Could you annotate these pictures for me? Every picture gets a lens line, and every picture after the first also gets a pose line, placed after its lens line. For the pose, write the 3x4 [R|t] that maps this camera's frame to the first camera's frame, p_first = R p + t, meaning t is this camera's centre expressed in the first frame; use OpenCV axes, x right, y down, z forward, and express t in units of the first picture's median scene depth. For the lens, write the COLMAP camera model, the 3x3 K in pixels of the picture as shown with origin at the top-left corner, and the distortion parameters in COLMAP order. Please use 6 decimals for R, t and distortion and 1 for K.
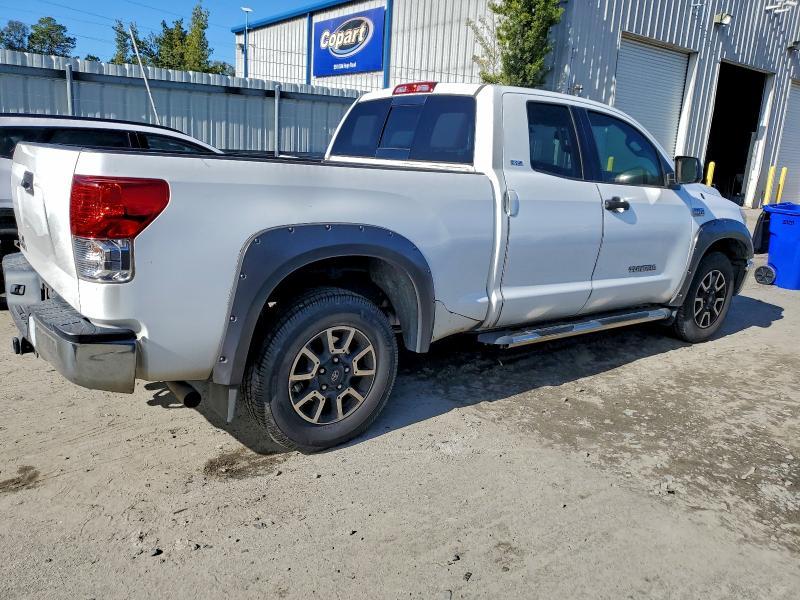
lens RADIAL K [[636.8, 0, 397.9], [0, 636.8, 303.0], [0, 0, 1]] dist [0.008523, -0.004897]
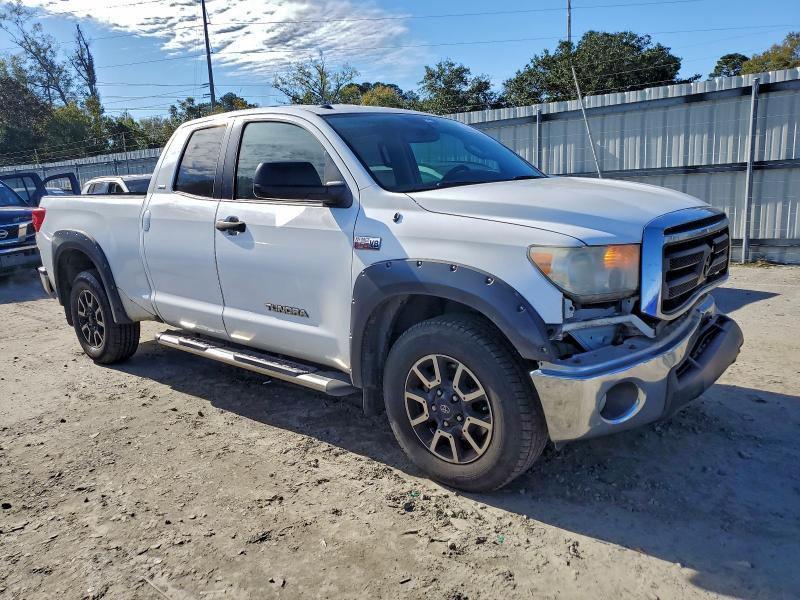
lens RADIAL K [[636.8, 0, 398.1], [0, 636.8, 297.6], [0, 0, 1]] dist [0.008523, -0.004897]
pose [[0.172936, 0.124307, -0.977057, 0.776801], [-0.167839, 0.981214, 0.095129, -0.110864], [0.970527, 0.147537, 0.190550, 0.662768]]
